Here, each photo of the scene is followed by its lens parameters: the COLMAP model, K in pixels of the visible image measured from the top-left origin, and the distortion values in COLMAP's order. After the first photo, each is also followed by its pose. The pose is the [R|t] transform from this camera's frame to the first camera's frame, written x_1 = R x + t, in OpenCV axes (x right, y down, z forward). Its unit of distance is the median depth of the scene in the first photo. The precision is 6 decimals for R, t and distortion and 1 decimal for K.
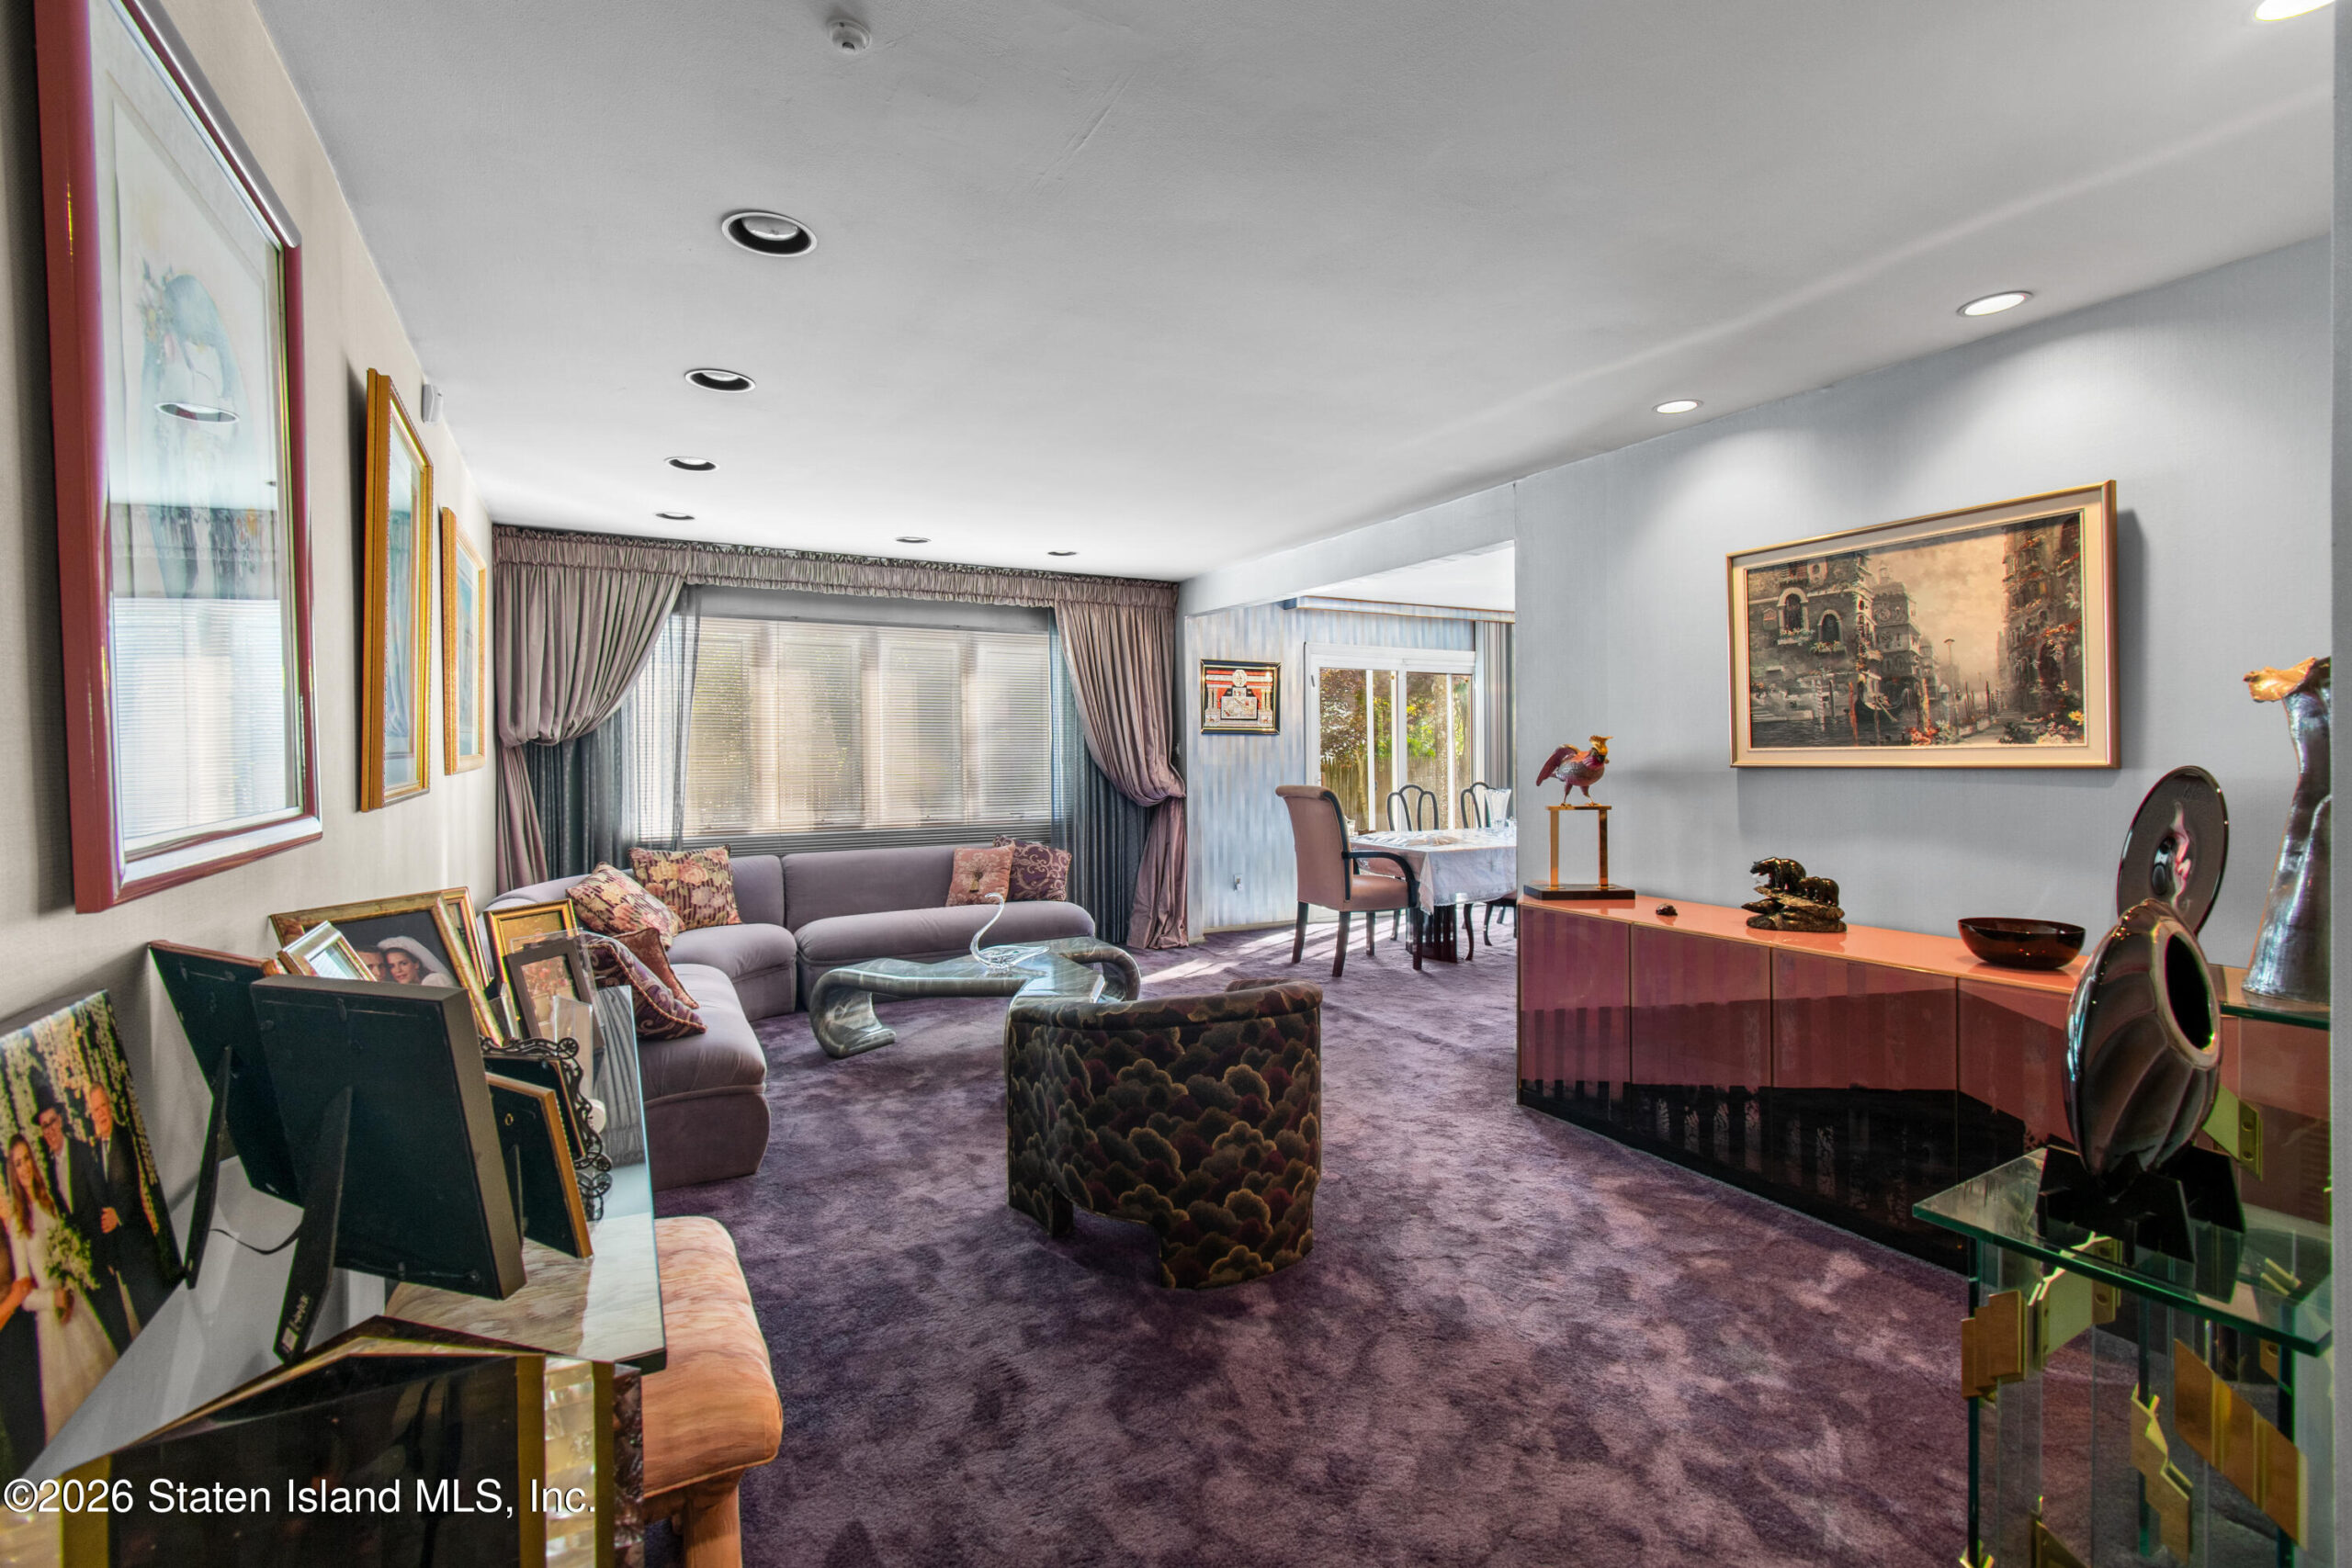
lens RADIAL K [[1055.3, 0, 1176.8], [0, 1055.3, 738.3], [0, 0, 1]] dist [0.002161, -0.000275]
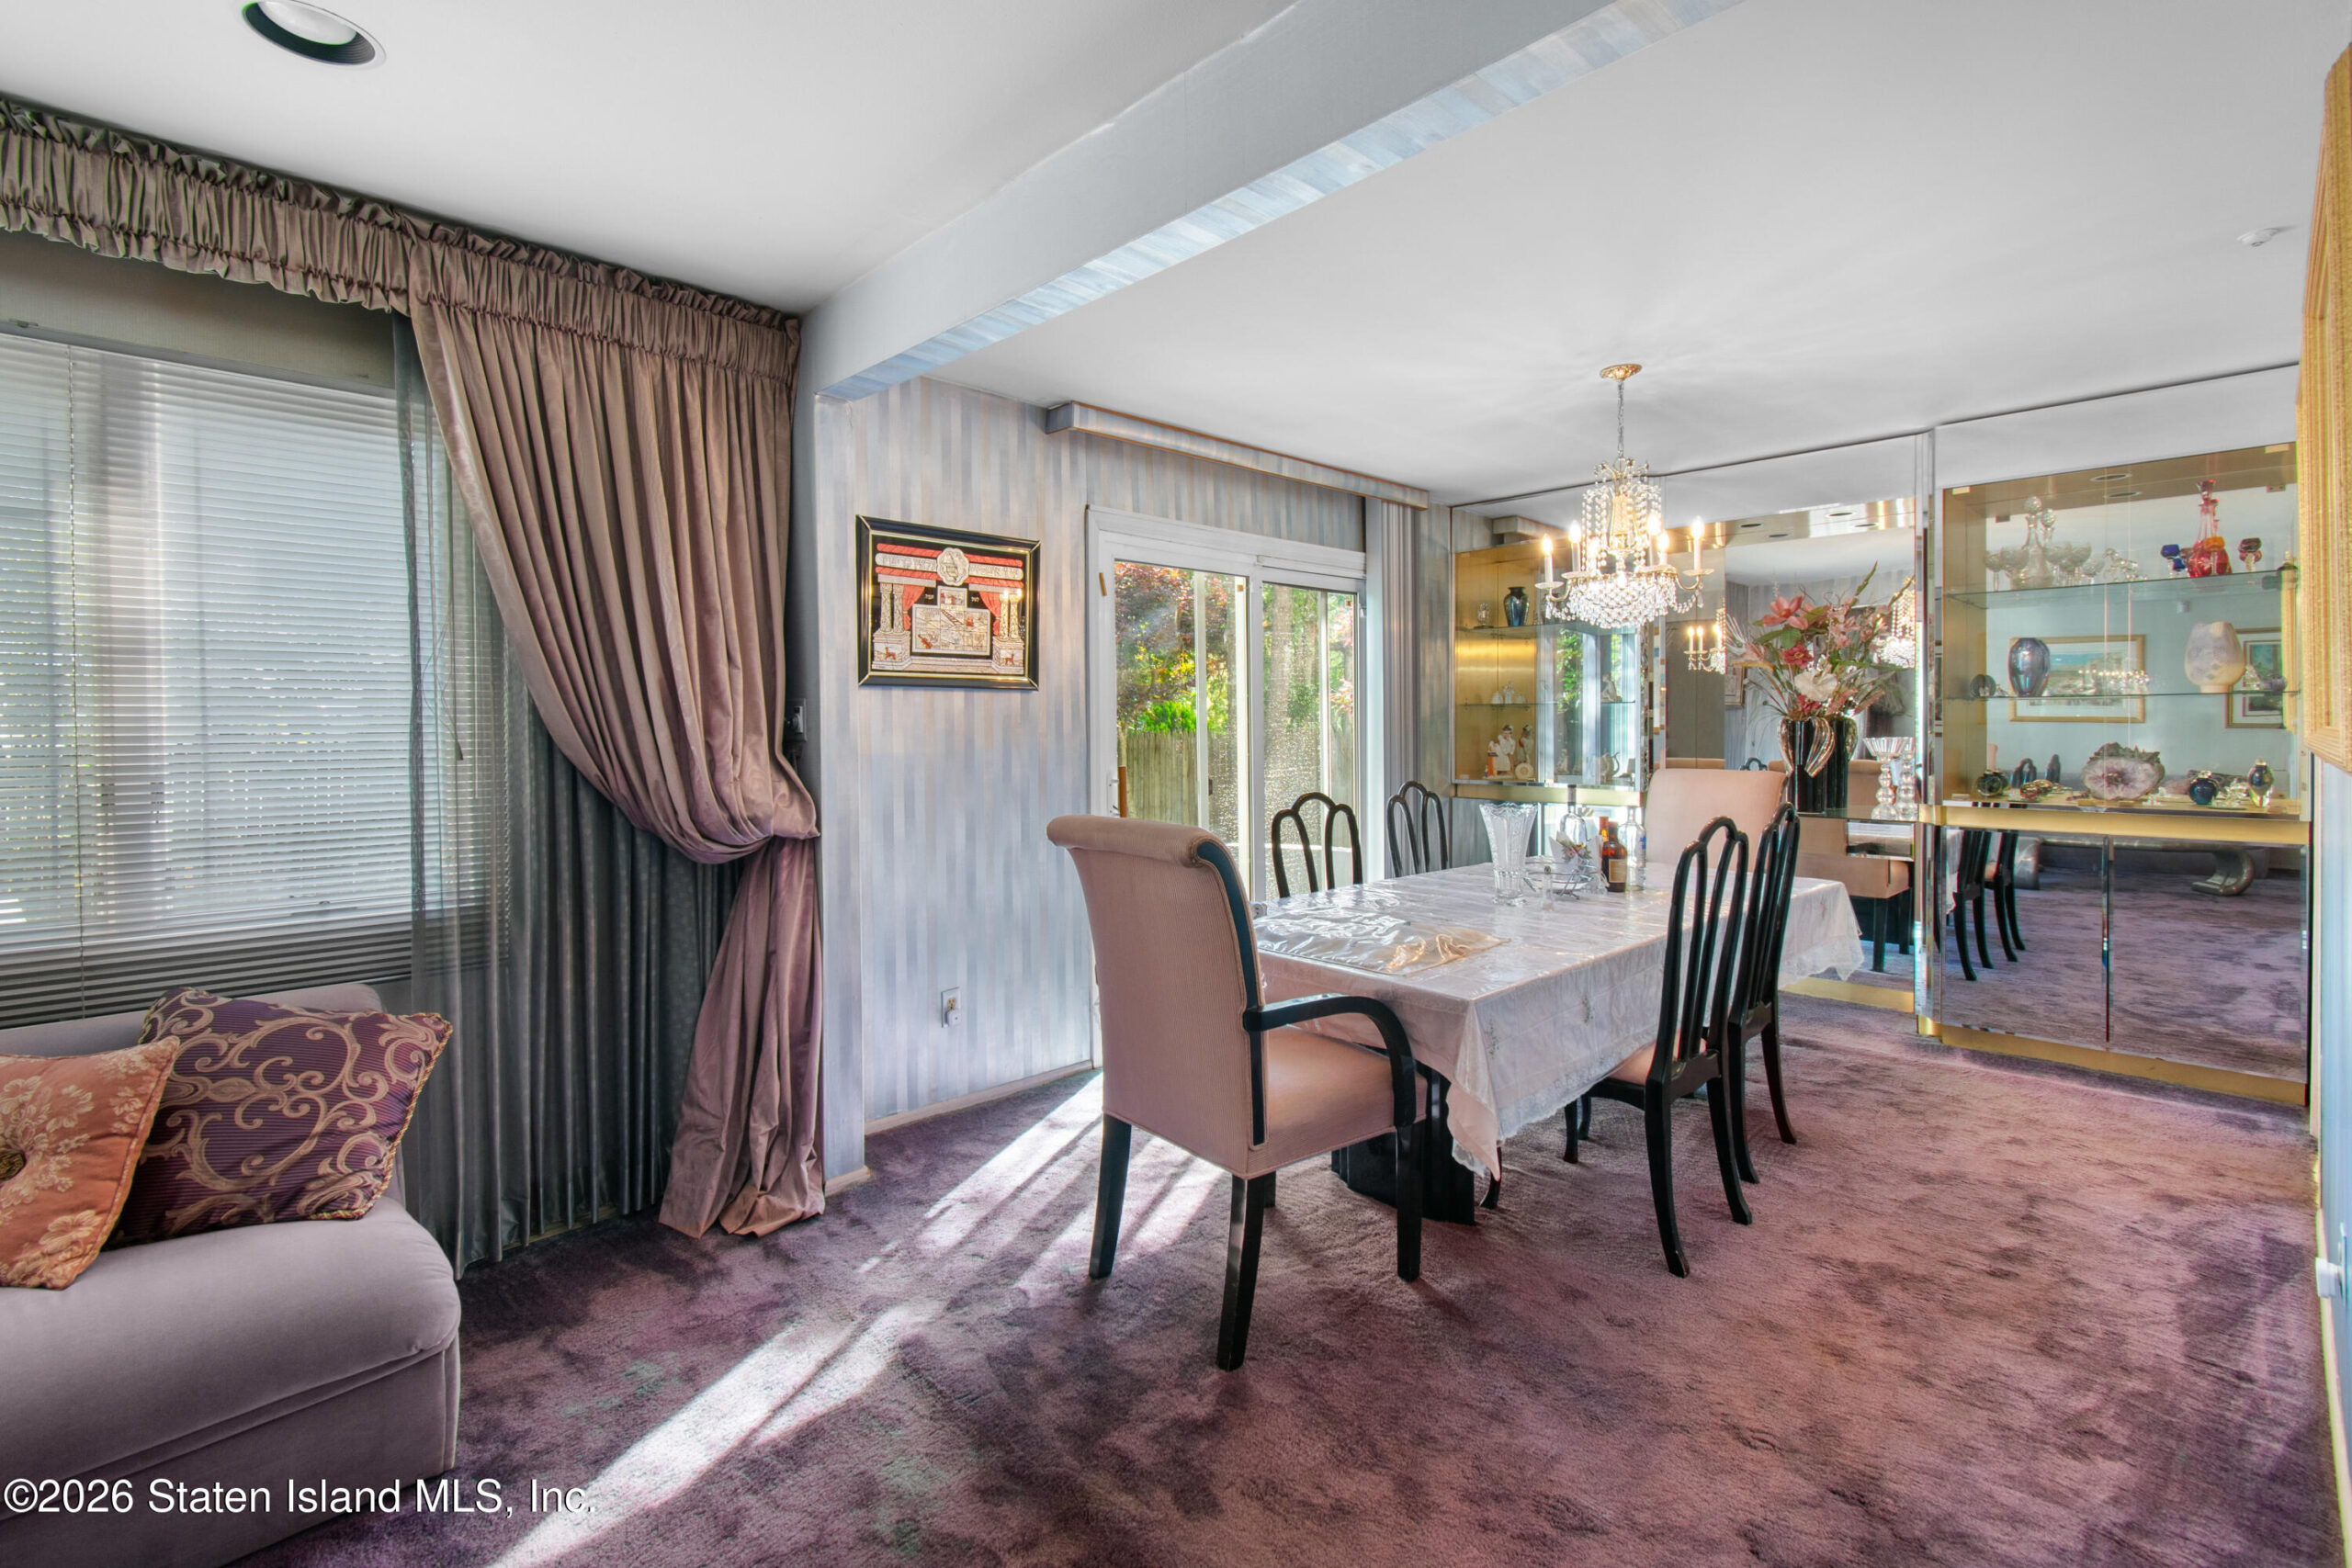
lens RADIAL K [[1062.4, 0, 1163.3], [0, 1062.4, 739.1], [0, 0, 1]] dist [0.002862, 0.000209]
pose [[0.969885, -0.006311, 0.243483, 0.036731], [0.000040, 0.999668, 0.025751, 0.006993], [-0.243565, -0.024966, 0.969563, 0.547393]]
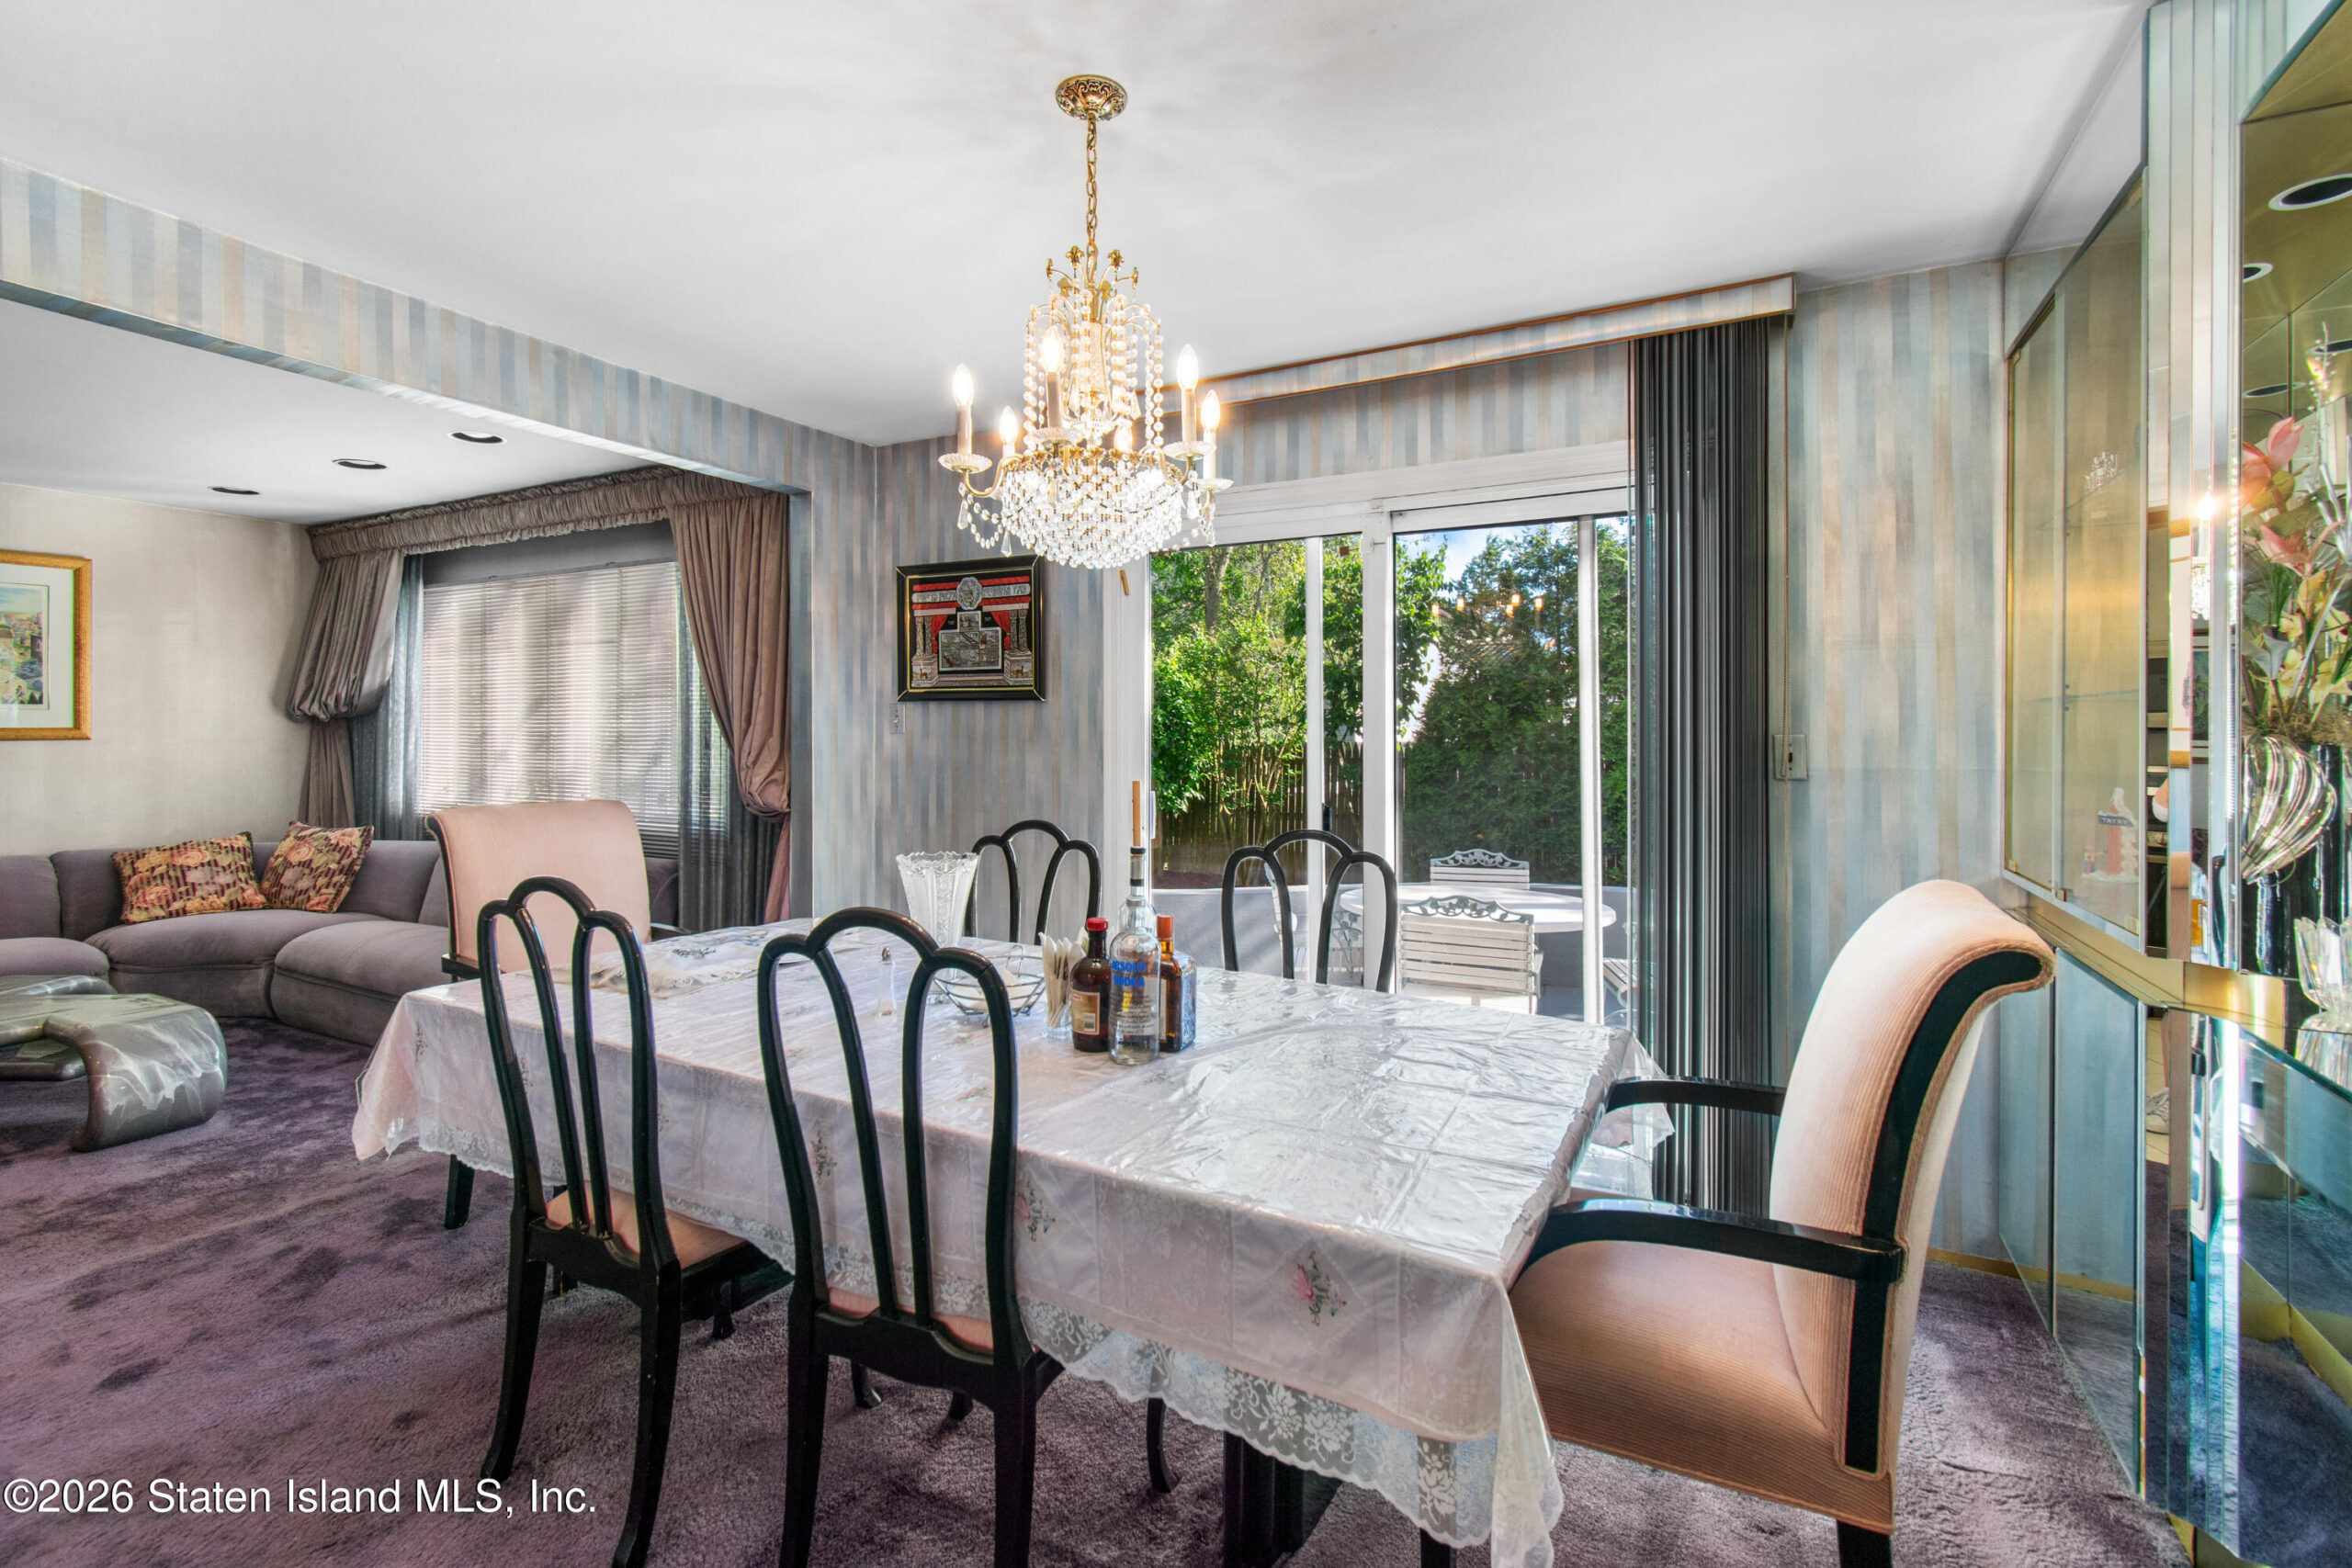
lens RADIAL K [[1055.3, 0, 1176.8], [0, 1055.3, 738.3], [0, 0, 1]] dist [0.002161, -0.000275]
pose [[0.537993, 0.009246, -0.842899, 0.582970], [0.003562, 0.999906, 0.013241, 0.008933], [0.842942, -0.010126, 0.537909, 0.839896]]
